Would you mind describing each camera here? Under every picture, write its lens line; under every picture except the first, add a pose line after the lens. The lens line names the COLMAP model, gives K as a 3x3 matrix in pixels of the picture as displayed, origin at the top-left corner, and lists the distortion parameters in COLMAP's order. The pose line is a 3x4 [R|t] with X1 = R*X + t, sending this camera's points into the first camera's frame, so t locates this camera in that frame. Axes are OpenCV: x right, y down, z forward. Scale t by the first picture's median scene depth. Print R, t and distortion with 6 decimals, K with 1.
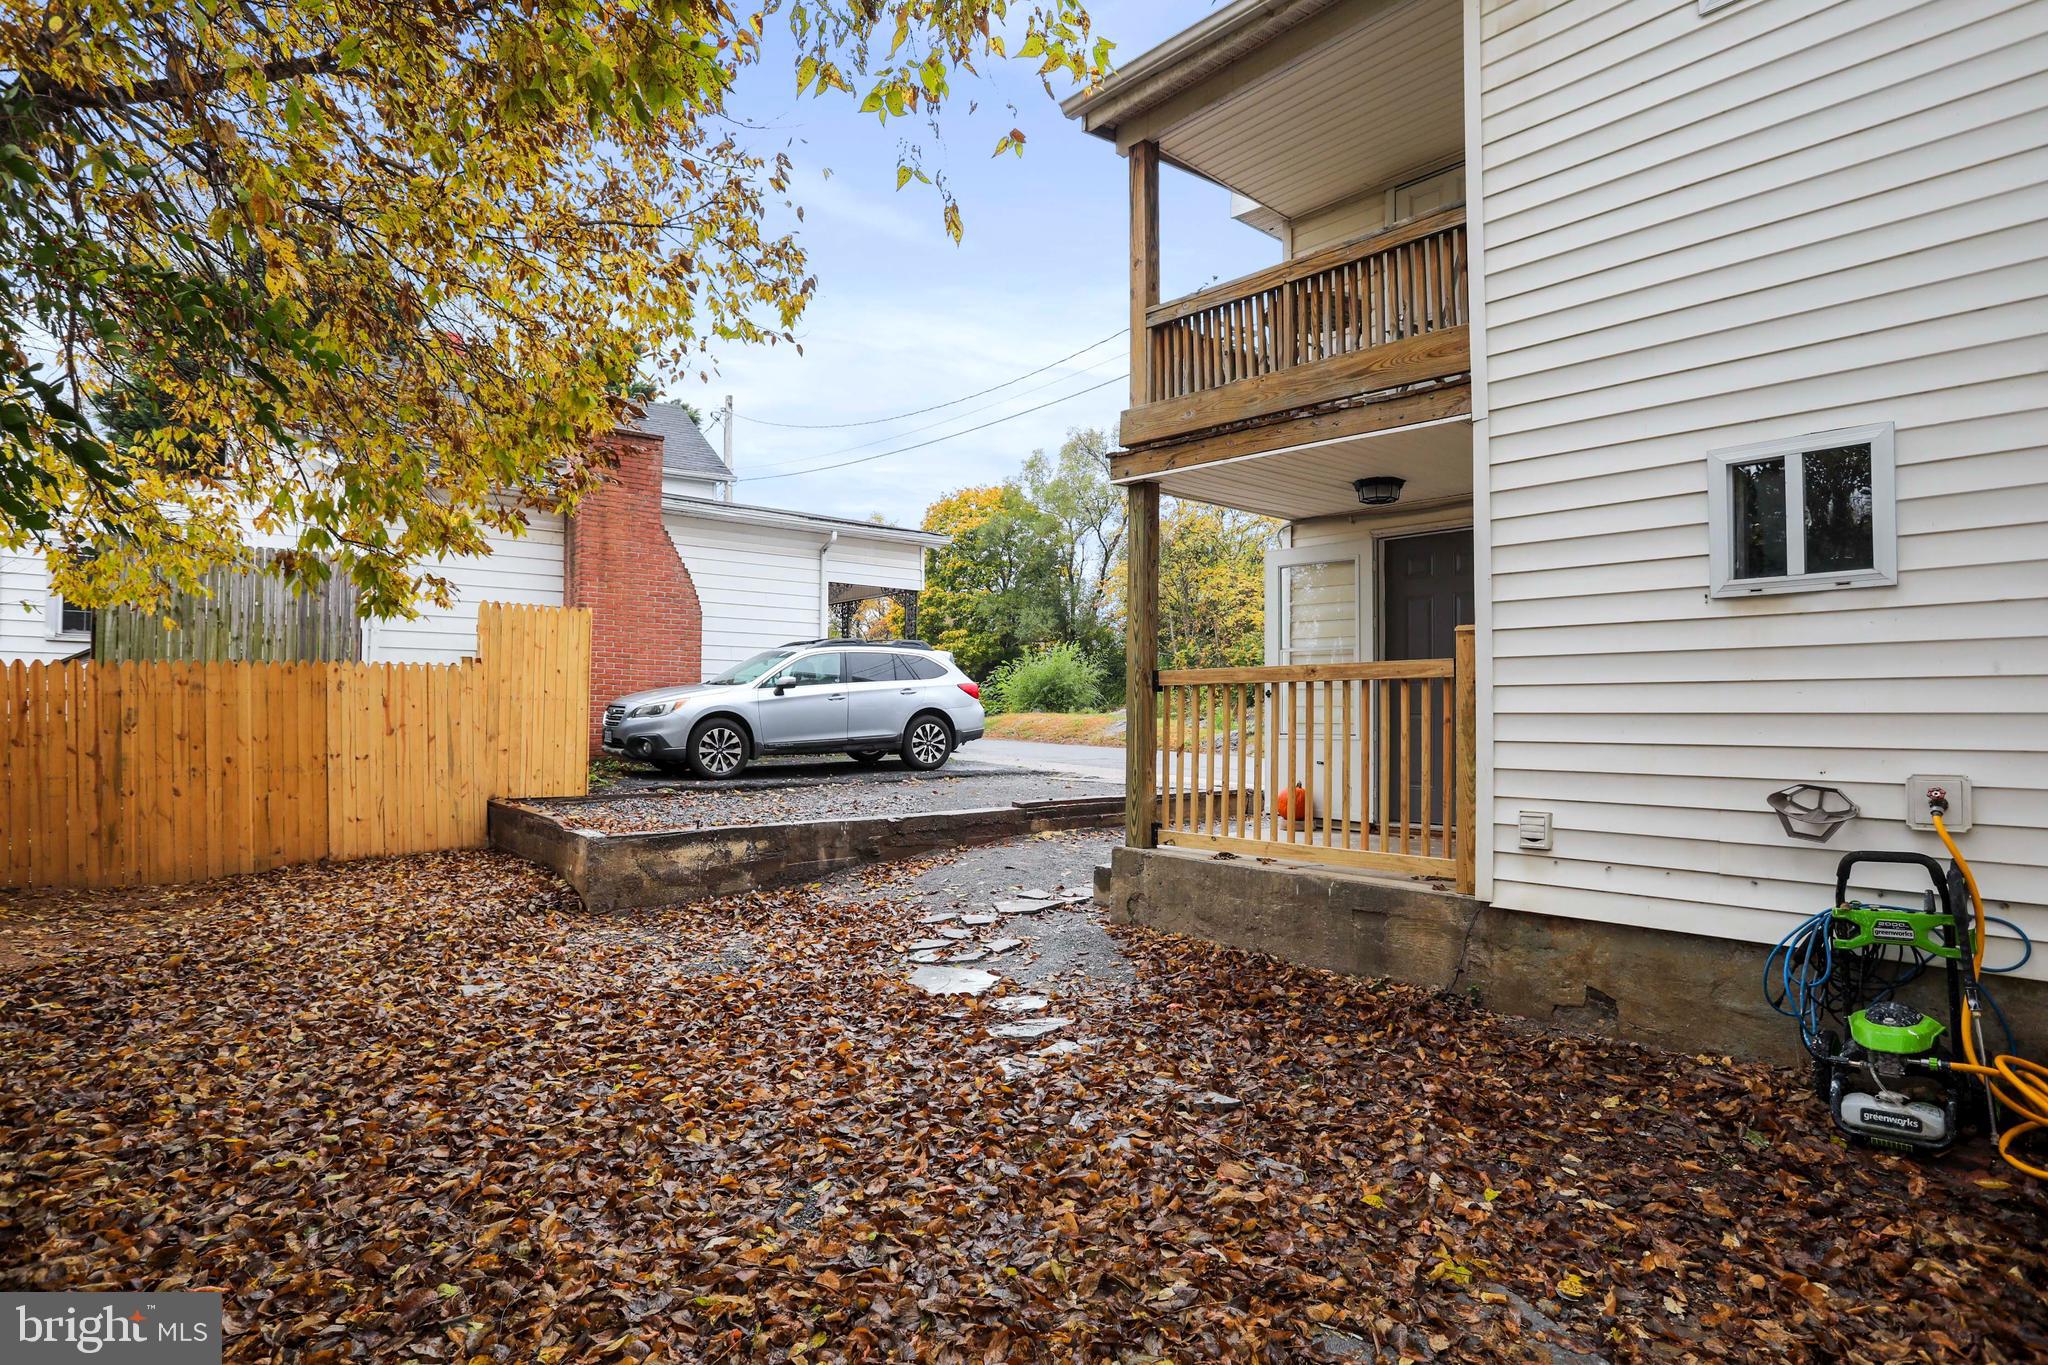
lens RADIAL K [[1073.9, 0, 1019.1], [0, 1073.9, 711.2], [0, 0, 1]] dist [-0.002783, 0.000014]
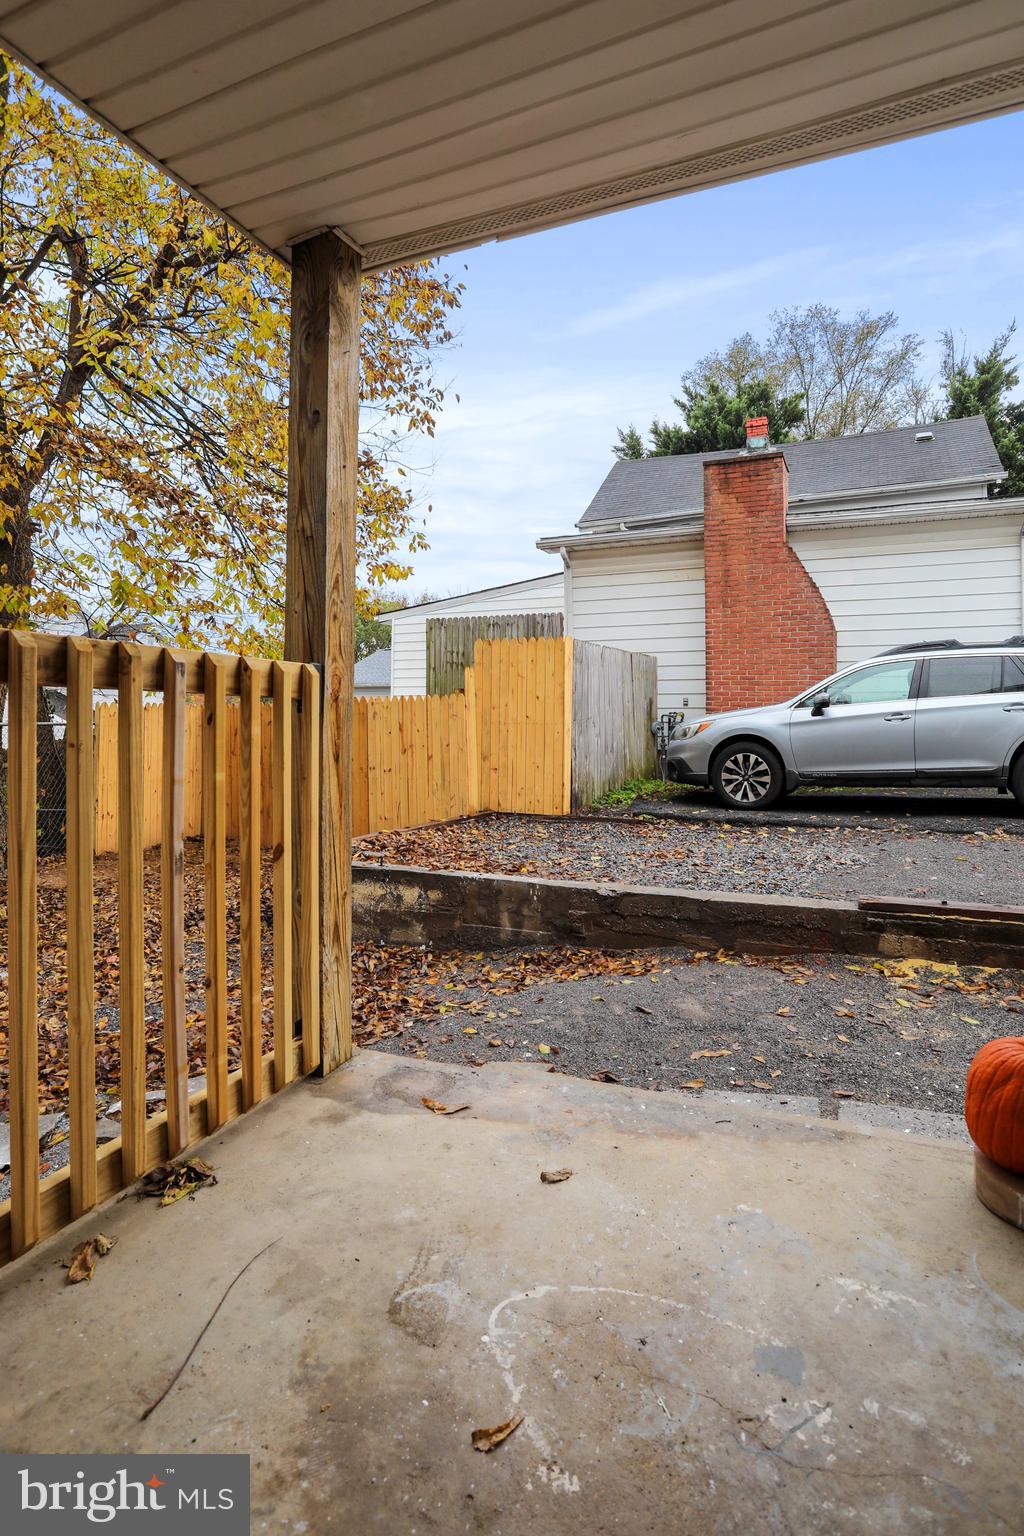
lens RADIAL K [[805.4, 0, 509.5], [0, 805.4, 730.7], [0, 0, 1]] dist [-0.002783, 0.000014]
pose [[0.432850, 0.001978, -0.901464, 0.250078], [0.002880, 0.999989, 0.003577, -0.006075], [0.901461, -0.004144, 0.432840, 0.531088]]
